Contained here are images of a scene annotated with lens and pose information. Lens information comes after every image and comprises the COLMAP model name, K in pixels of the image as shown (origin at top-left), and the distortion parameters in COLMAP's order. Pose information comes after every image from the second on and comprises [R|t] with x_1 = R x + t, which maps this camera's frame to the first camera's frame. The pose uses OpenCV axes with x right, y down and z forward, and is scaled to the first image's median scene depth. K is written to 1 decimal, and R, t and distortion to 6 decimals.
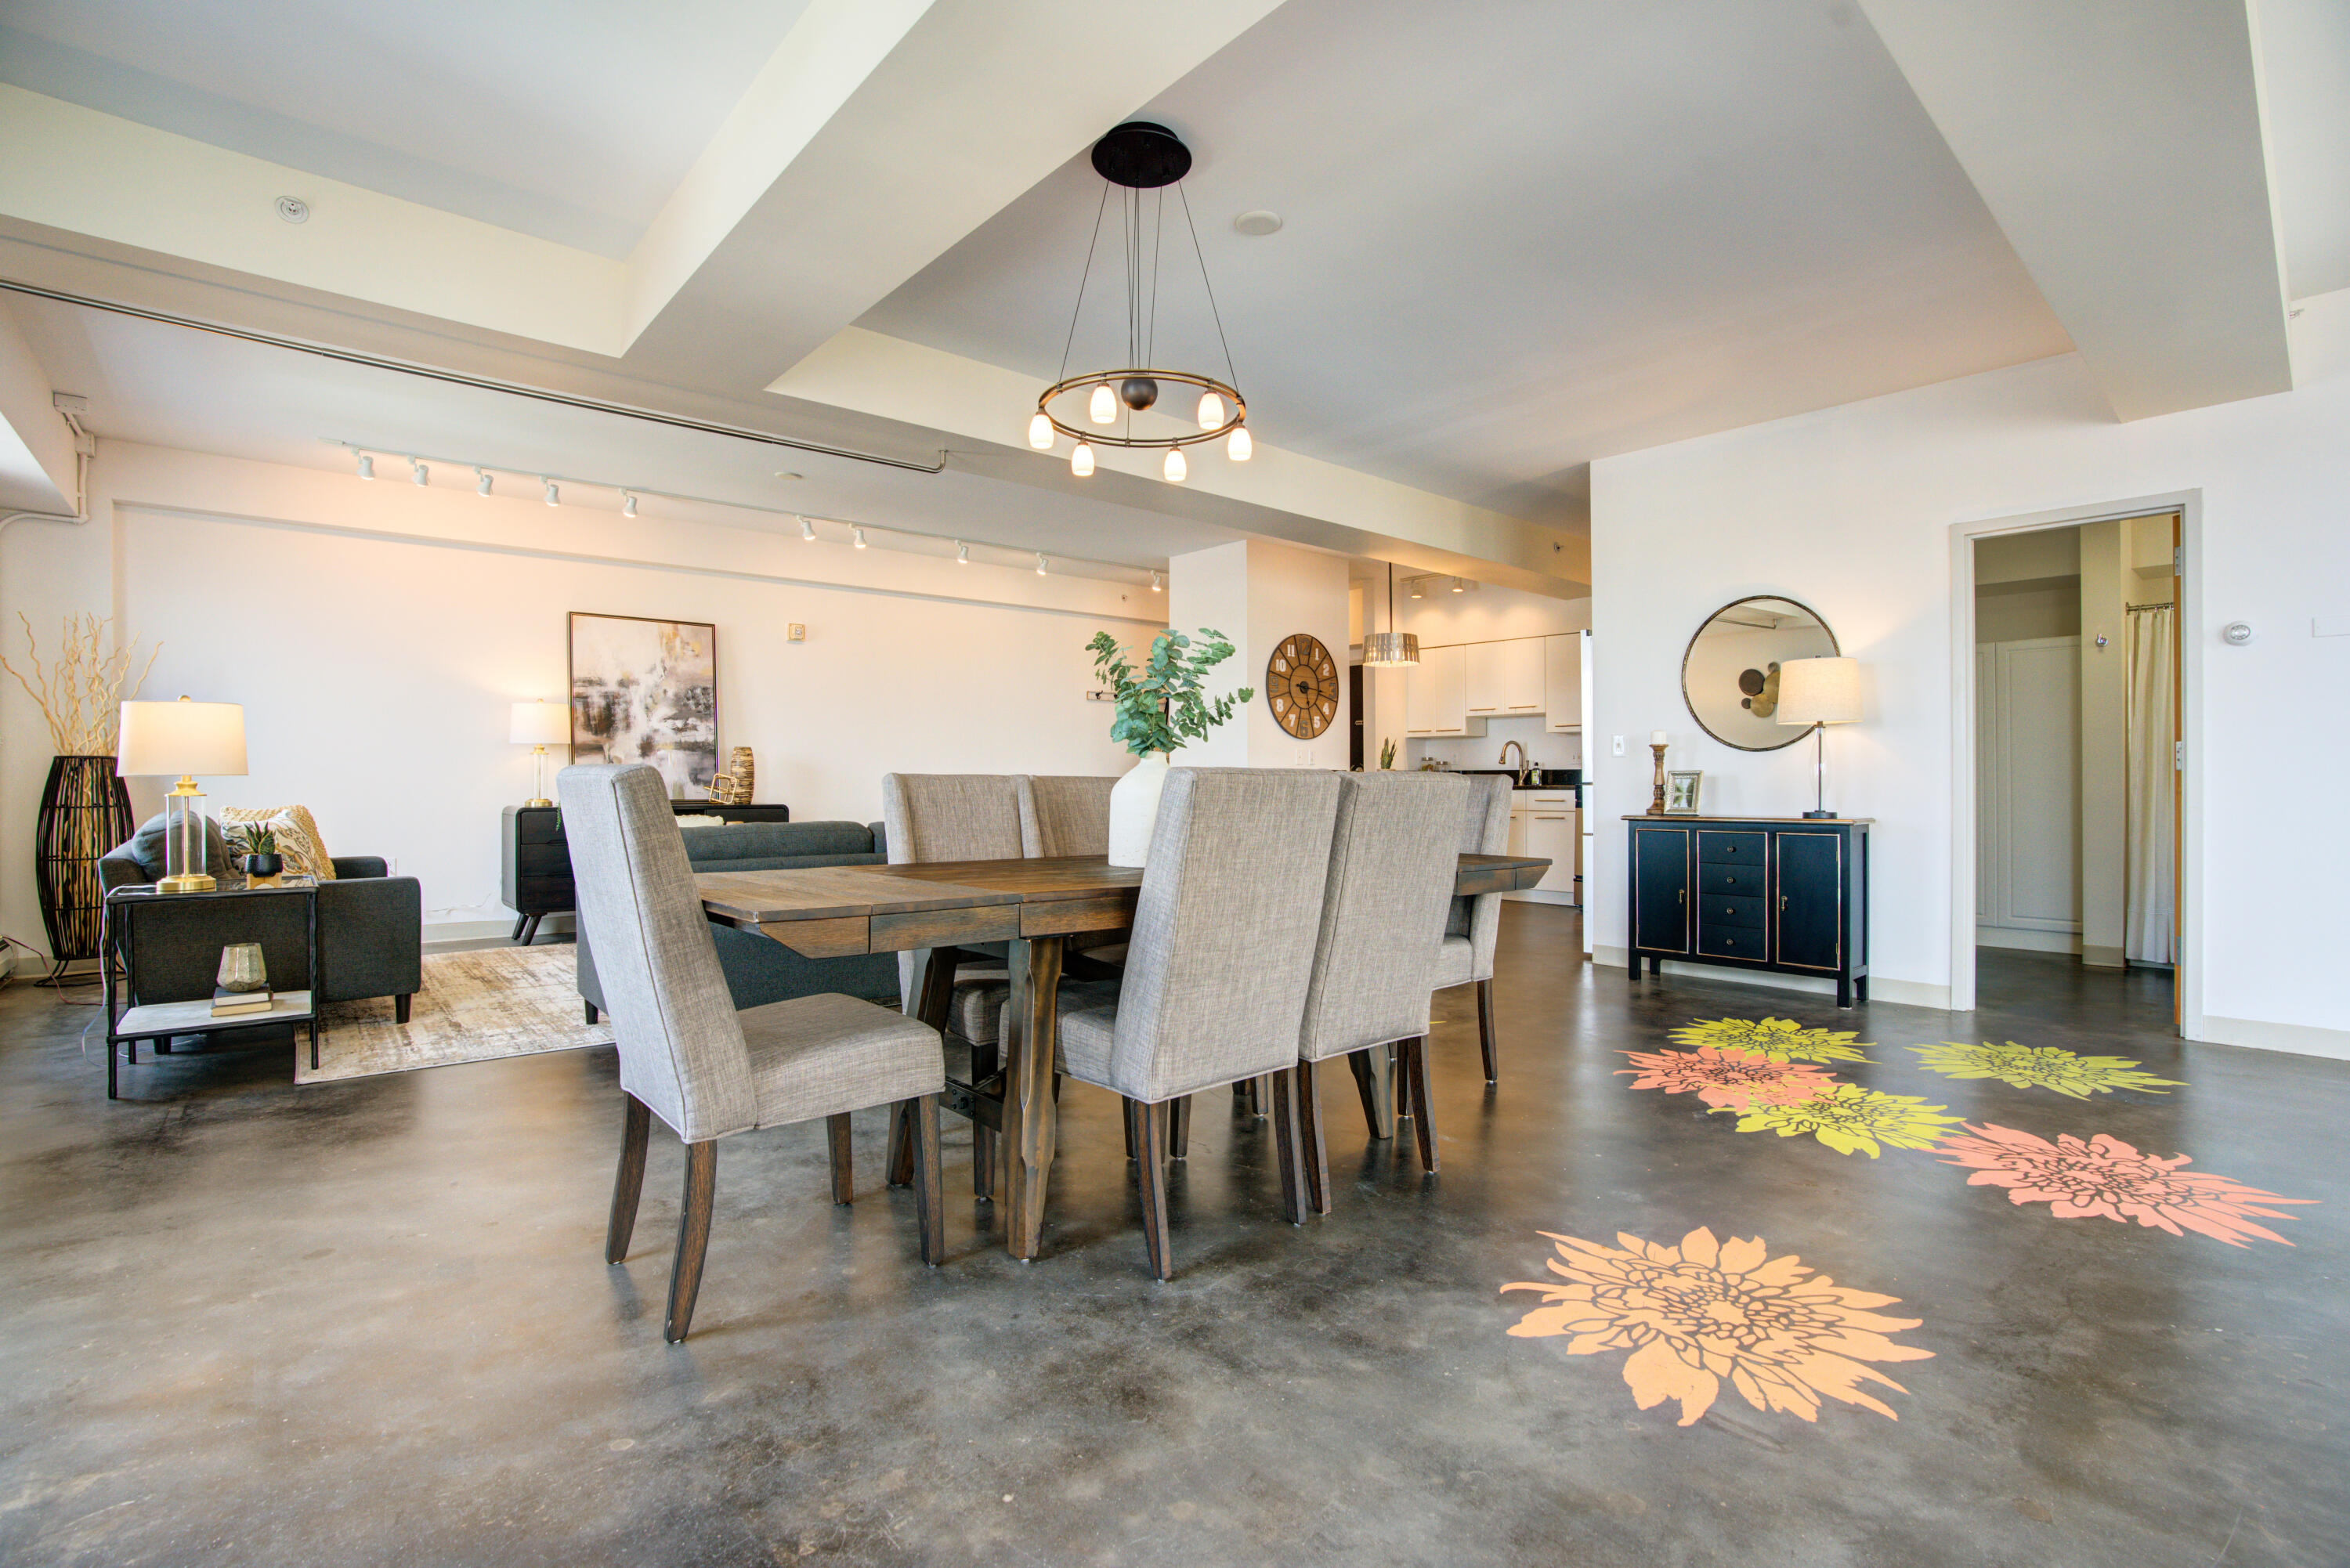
lens RADIAL K [[1067.1, 0, 1181.2], [0, 1067.1, 779.5], [0, 0, 1]] dist [-0.065017, 0.022604]
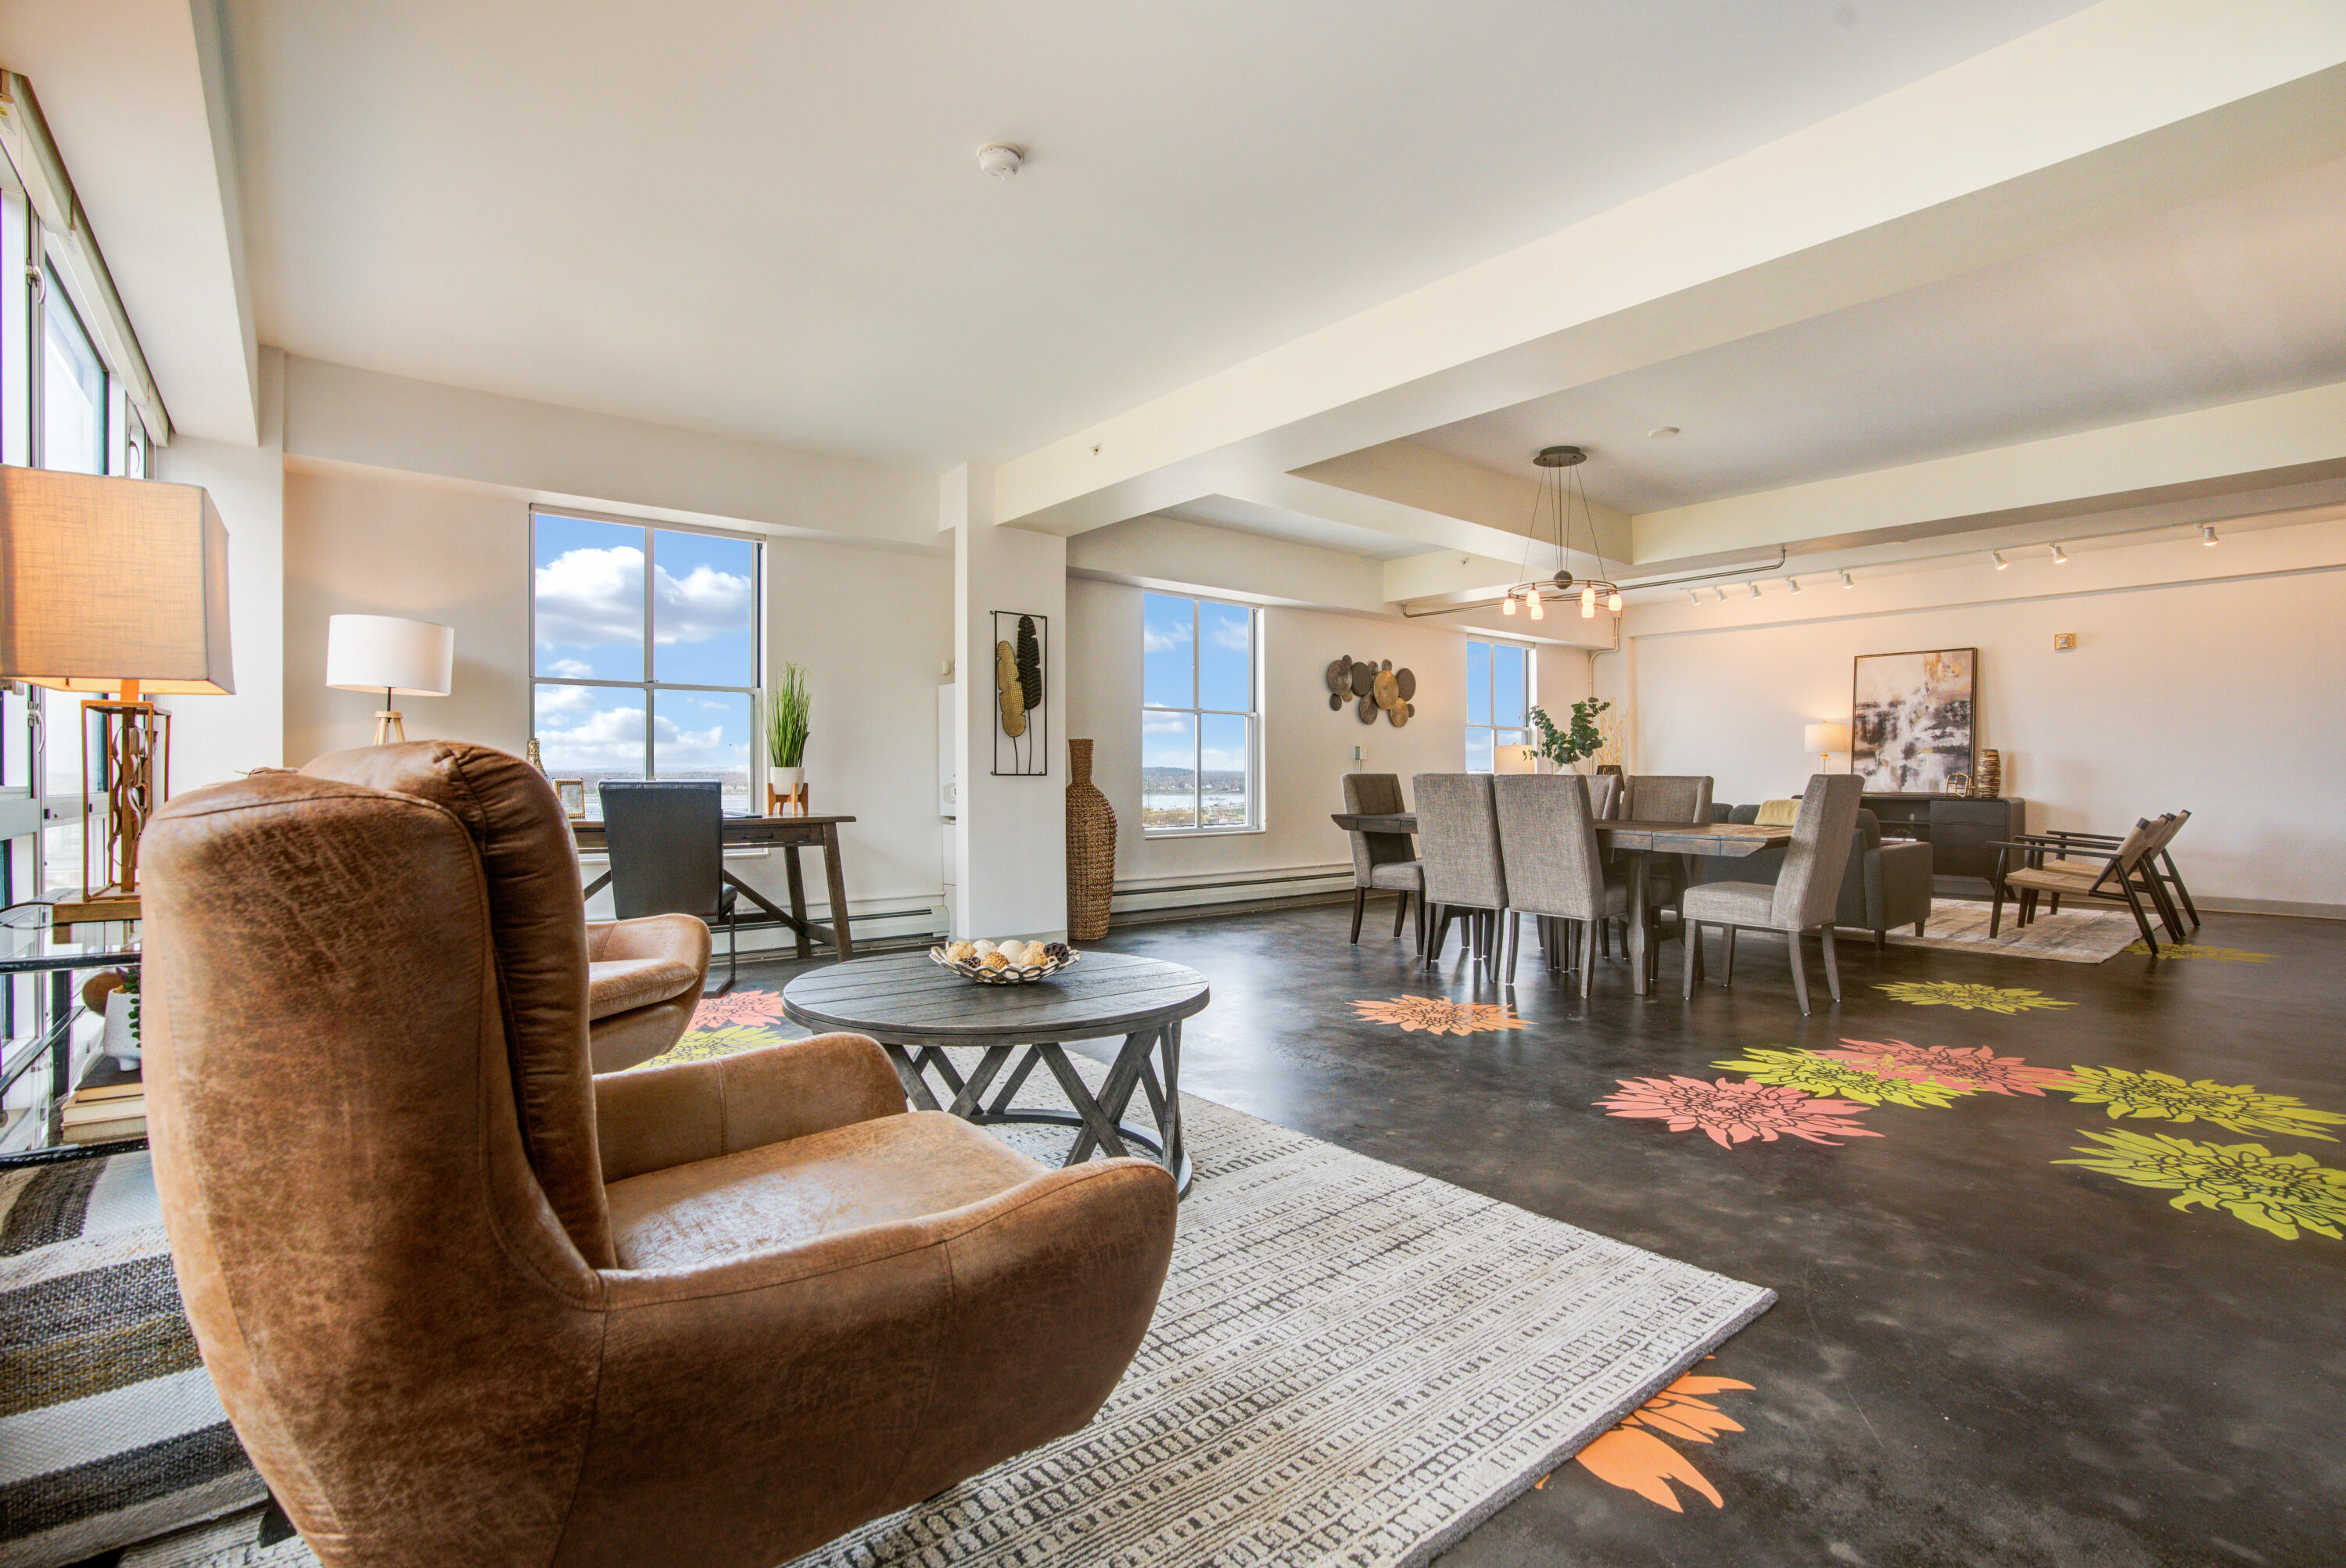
lens RADIAL K [[1042.8, 0, 1208.4], [0, 1042.8, 783.1], [0, 0, 1]] dist [-0.063416, 0.026122]
pose [[-0.001470, 0.008729, -0.999961, 0.768951], [-0.000229, 0.999962, 0.008729, -0.003079], [0.999999, 0.000241, -0.001468, 0.139127]]
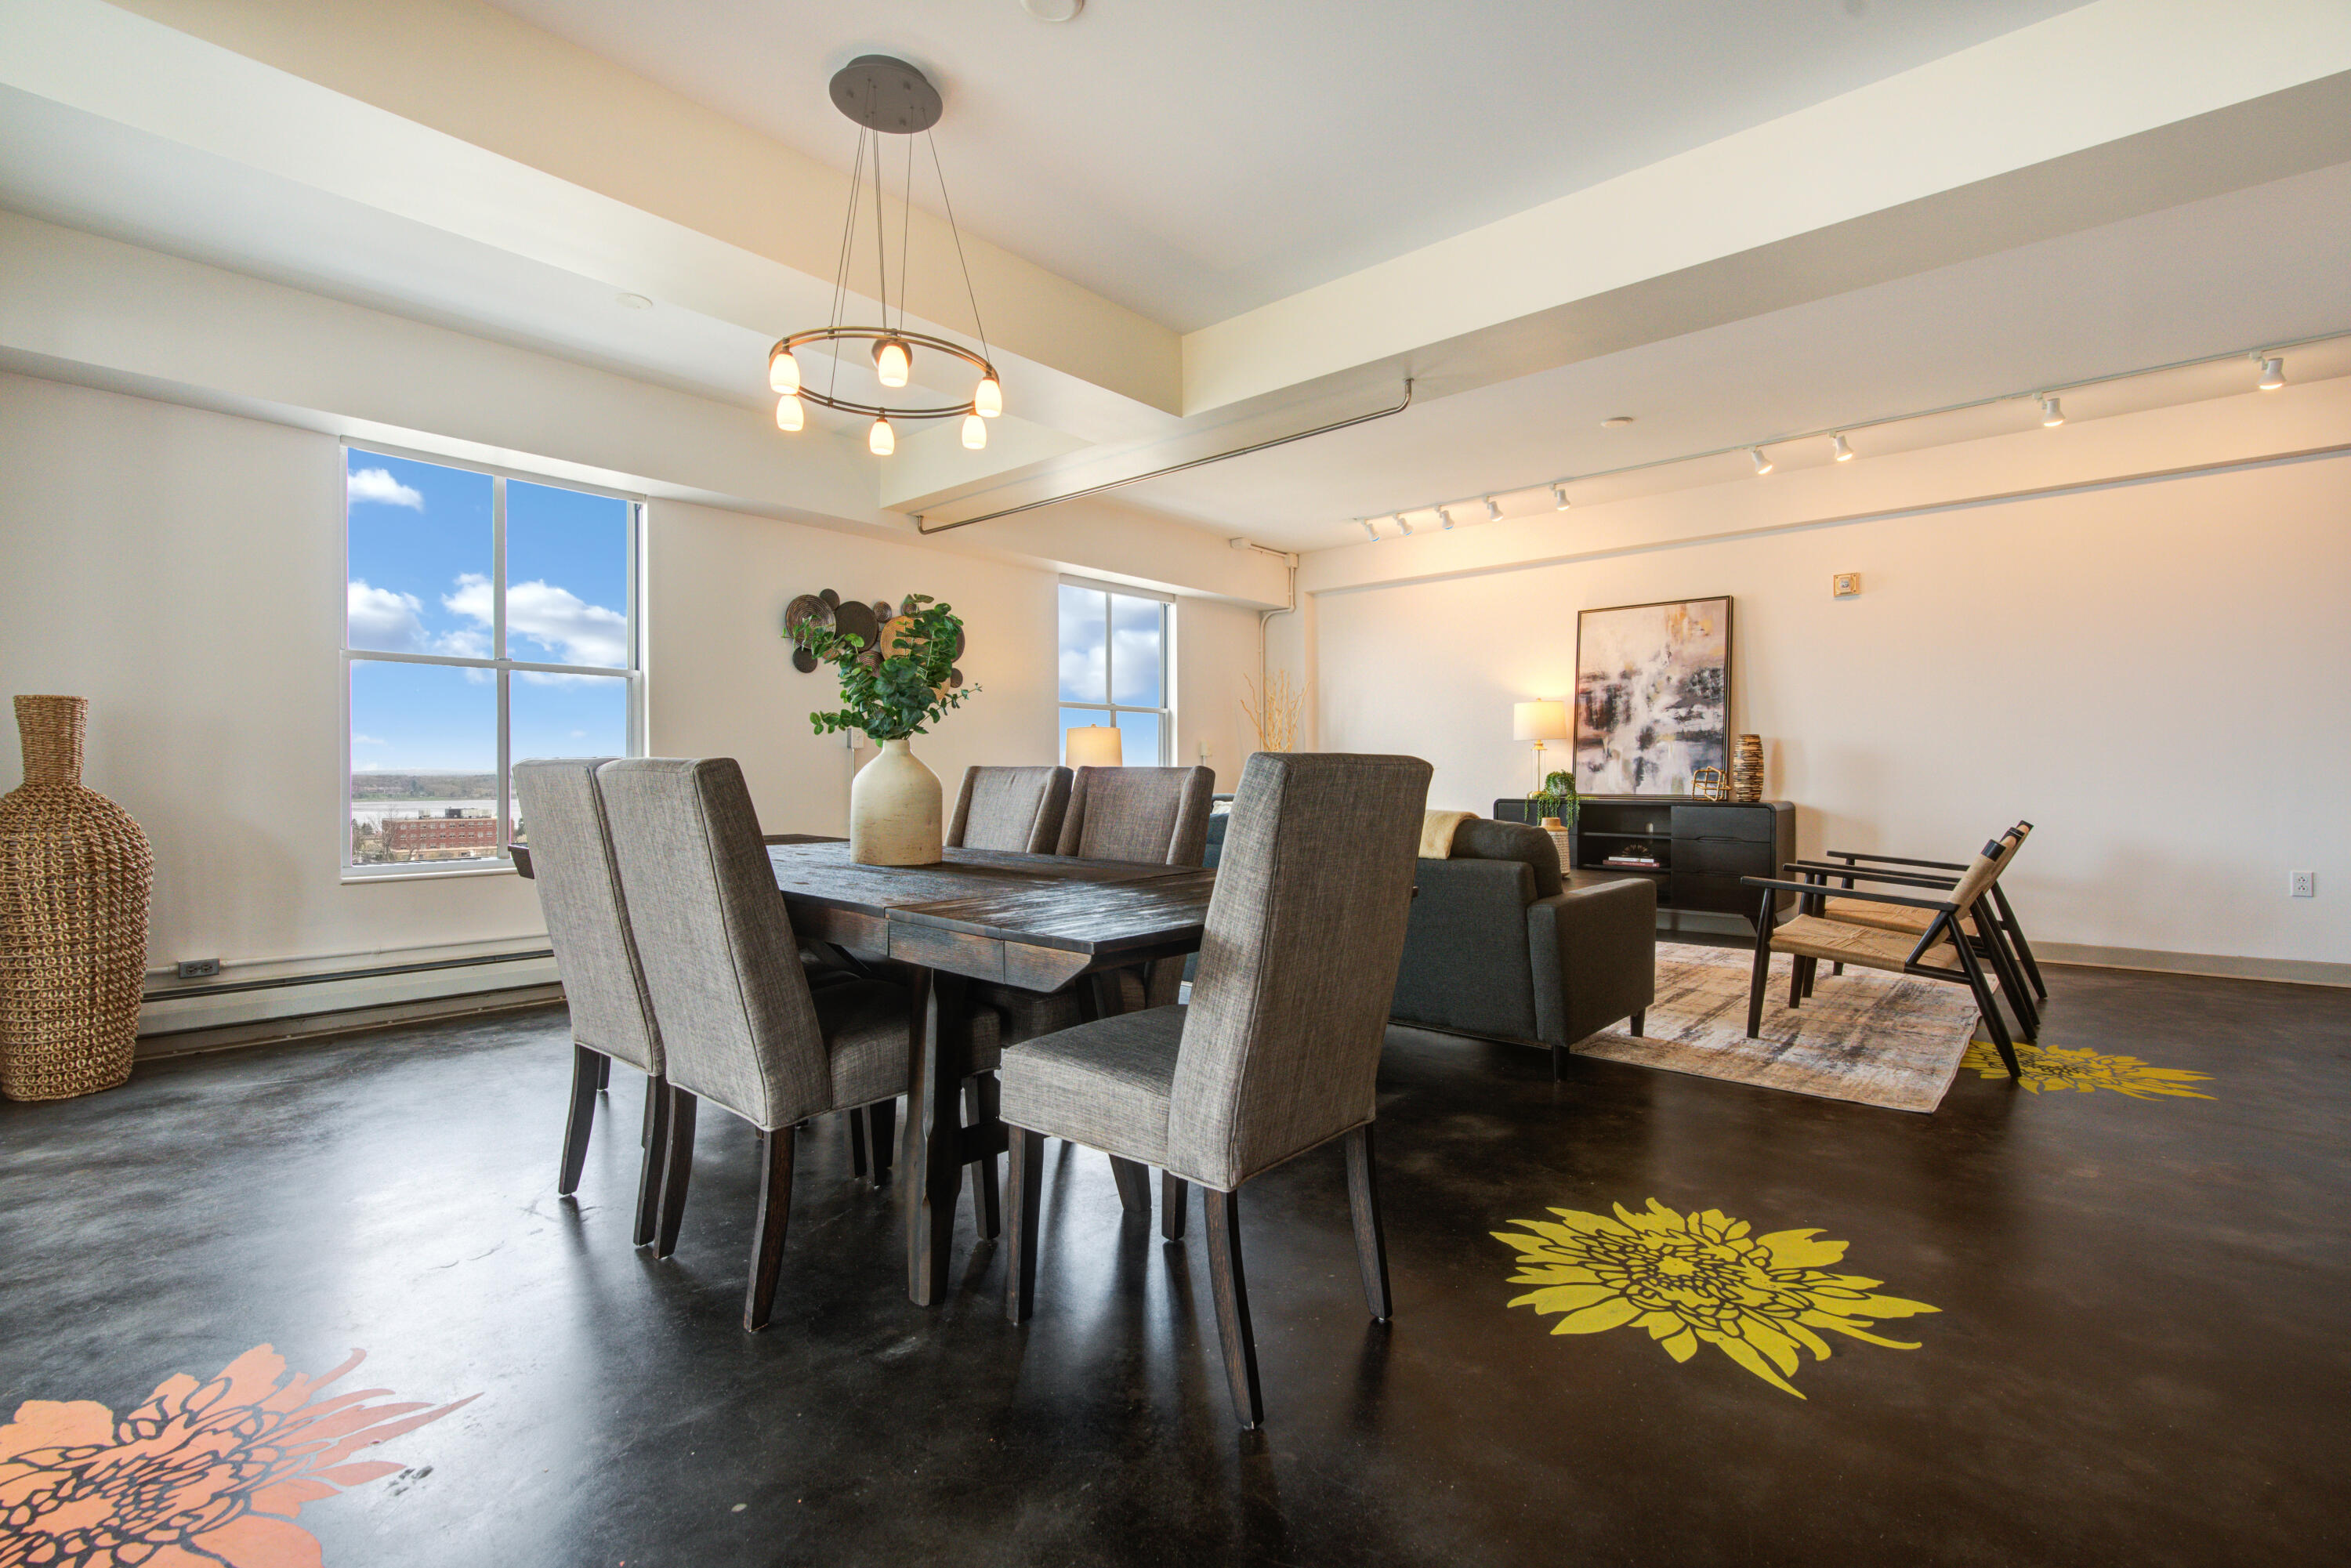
lens RADIAL K [[1031.4, 0, 1175.5], [0, 1031.4, 784.0], [0, 0, 1]] dist [-0.003626, 0.000536]
pose [[0.141983, 0.007508, -0.989841, 0.366265], [0.001660, 0.999968, 0.007823, 0.001923], [0.989868, -0.002754, 0.141966, 0.455089]]
